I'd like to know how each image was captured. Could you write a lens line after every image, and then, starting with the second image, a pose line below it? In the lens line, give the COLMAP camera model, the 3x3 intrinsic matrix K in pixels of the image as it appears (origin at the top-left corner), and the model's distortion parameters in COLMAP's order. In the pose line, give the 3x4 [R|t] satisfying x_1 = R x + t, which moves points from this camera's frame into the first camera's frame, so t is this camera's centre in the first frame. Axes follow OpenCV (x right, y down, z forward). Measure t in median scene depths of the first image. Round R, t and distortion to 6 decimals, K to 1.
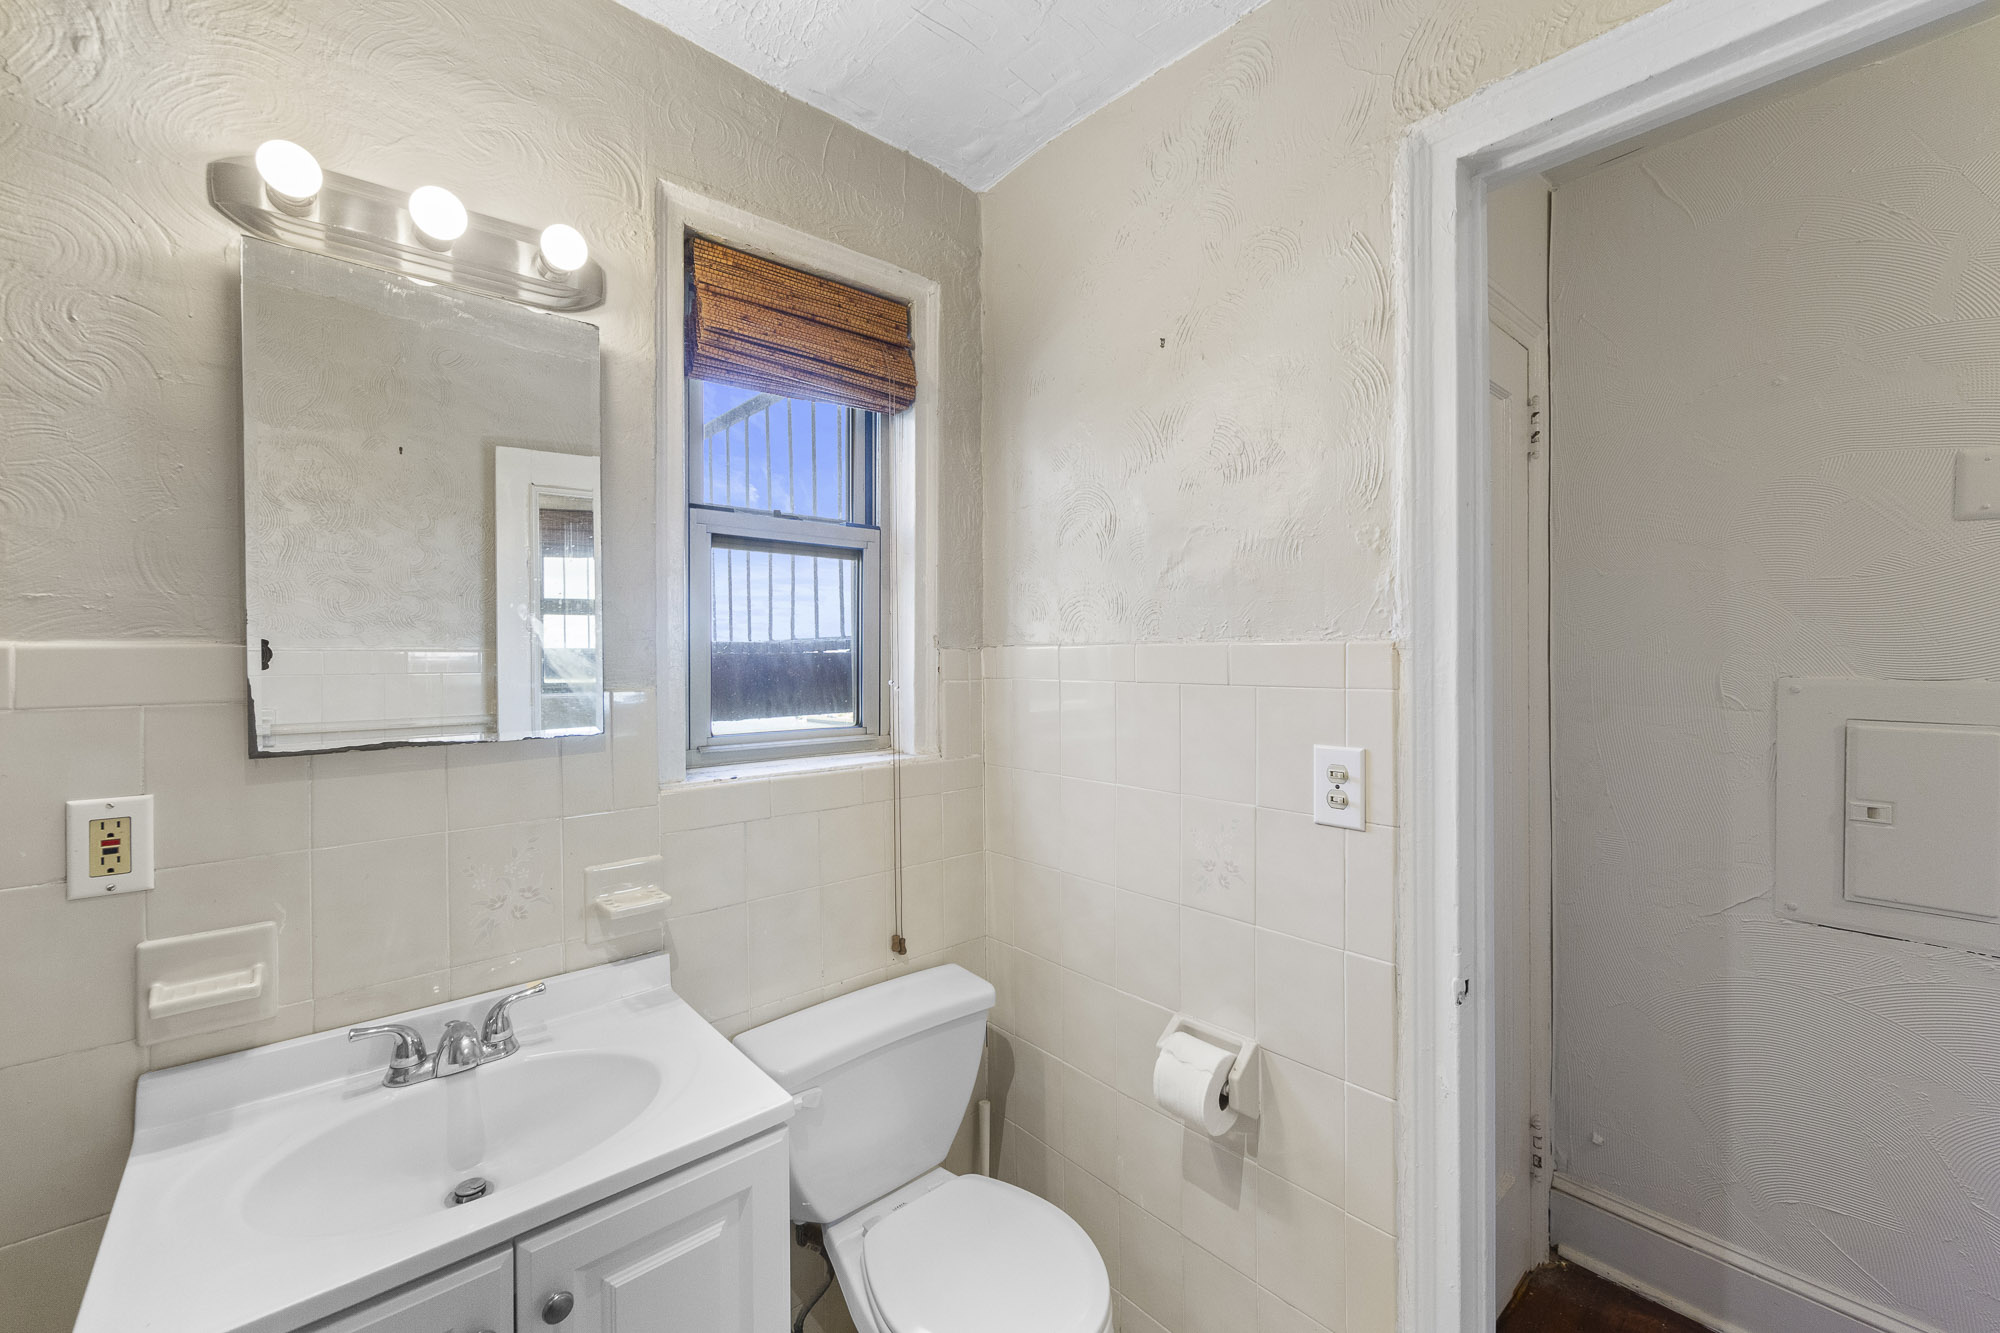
lens RADIAL K [[794.7, 0, 1001.3], [0, 794.7, 666.5], [0, 0, 1]] dist [-0.002428, -0.000491]
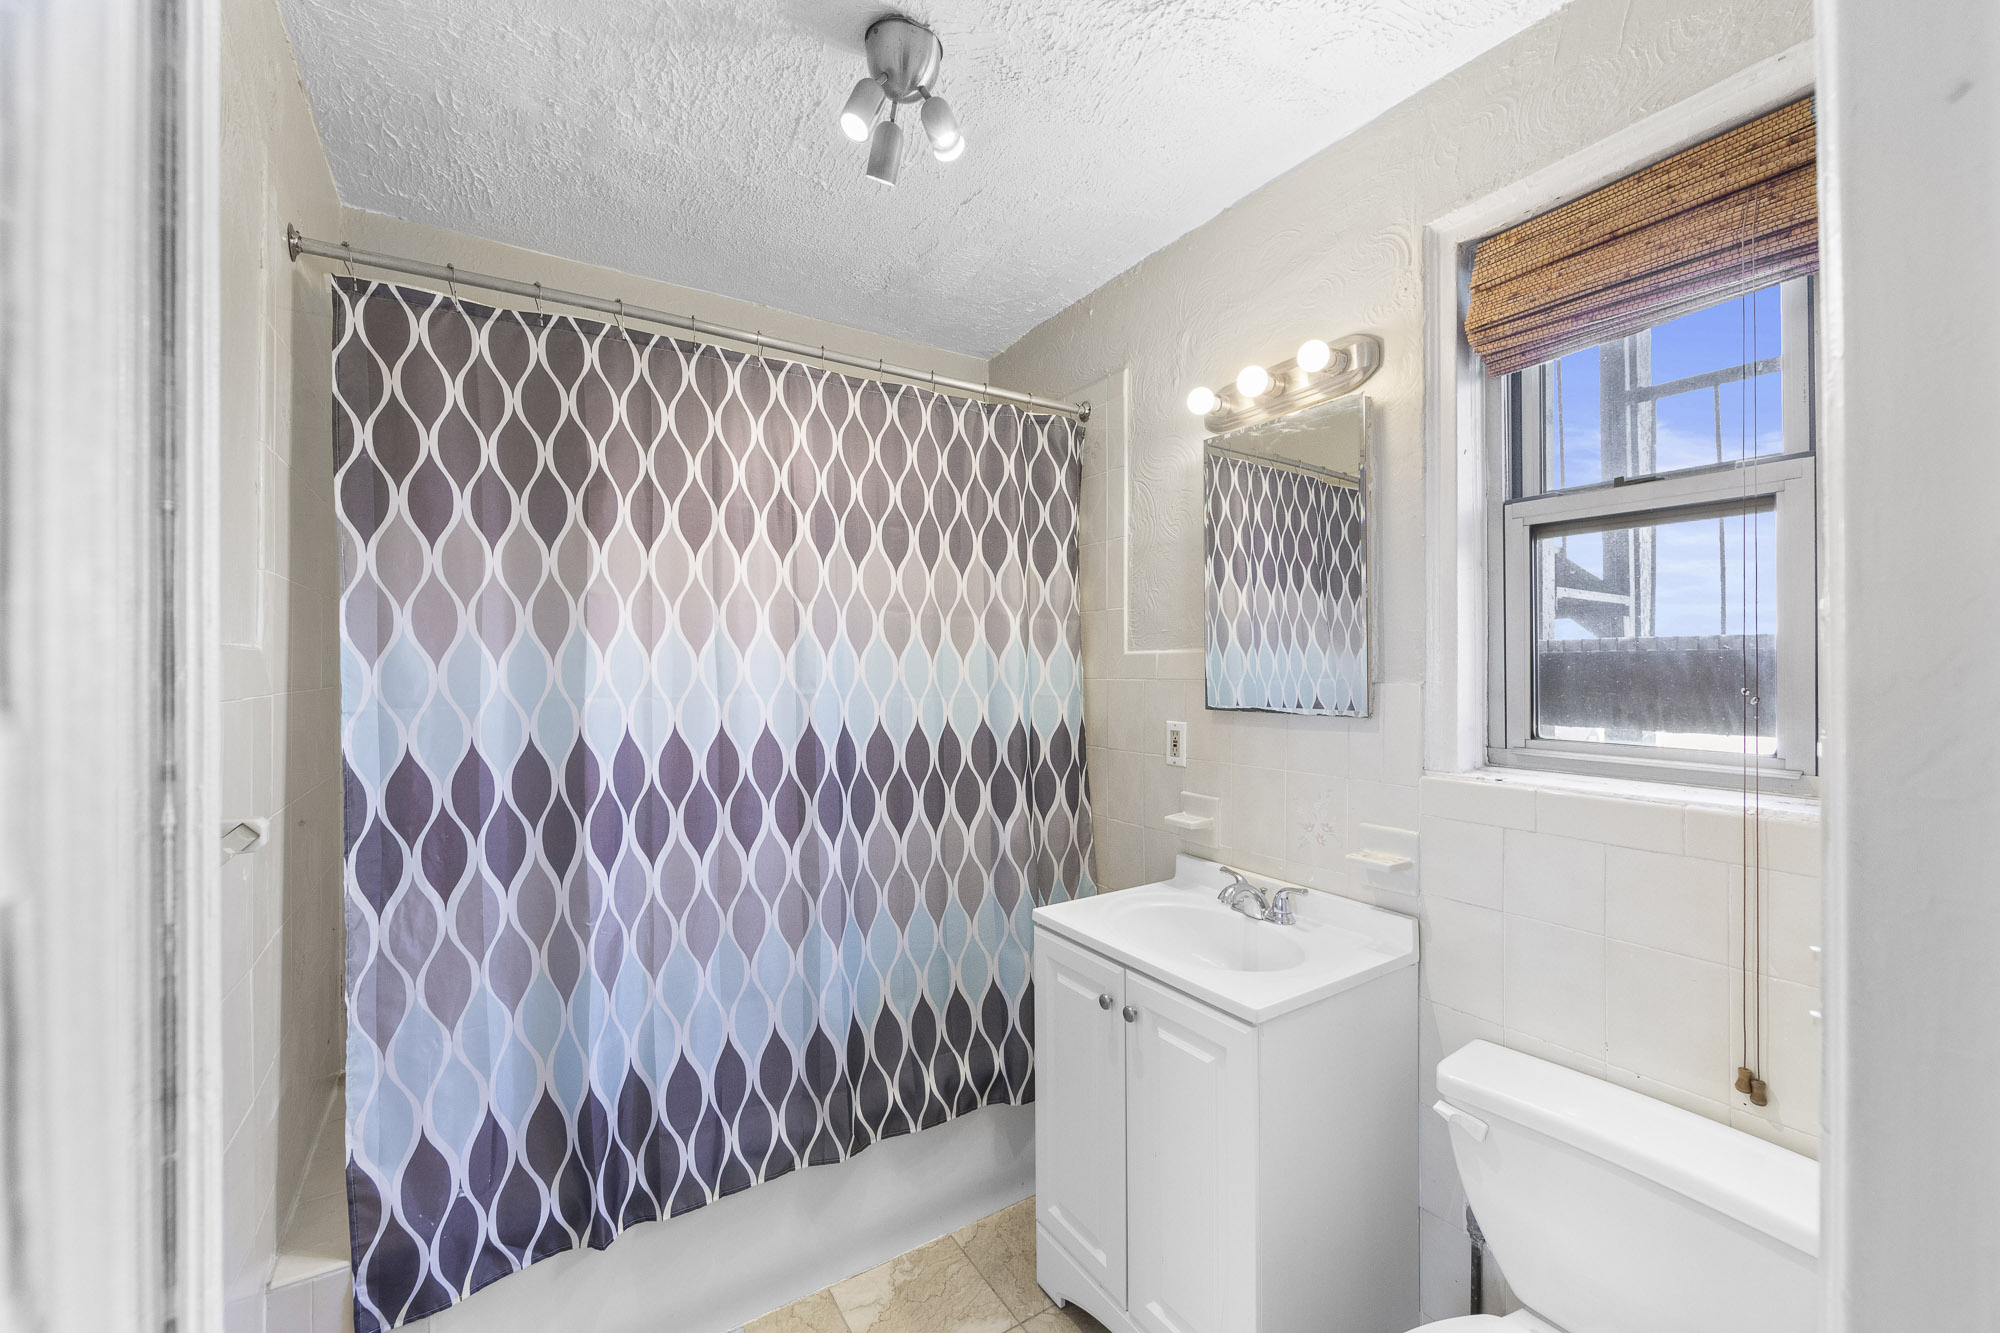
lens RADIAL K [[794.7, 0, 1001.3], [0, 794.7, 666.5], [0, 0, 1]] dist [-0.002428, -0.000491]
pose [[-0.160019, 0.010451, -0.987059, 0.769782], [-0.006601, 0.999910, 0.011657, -0.005713], [0.987092, 0.008380, -0.159936, 0.598257]]
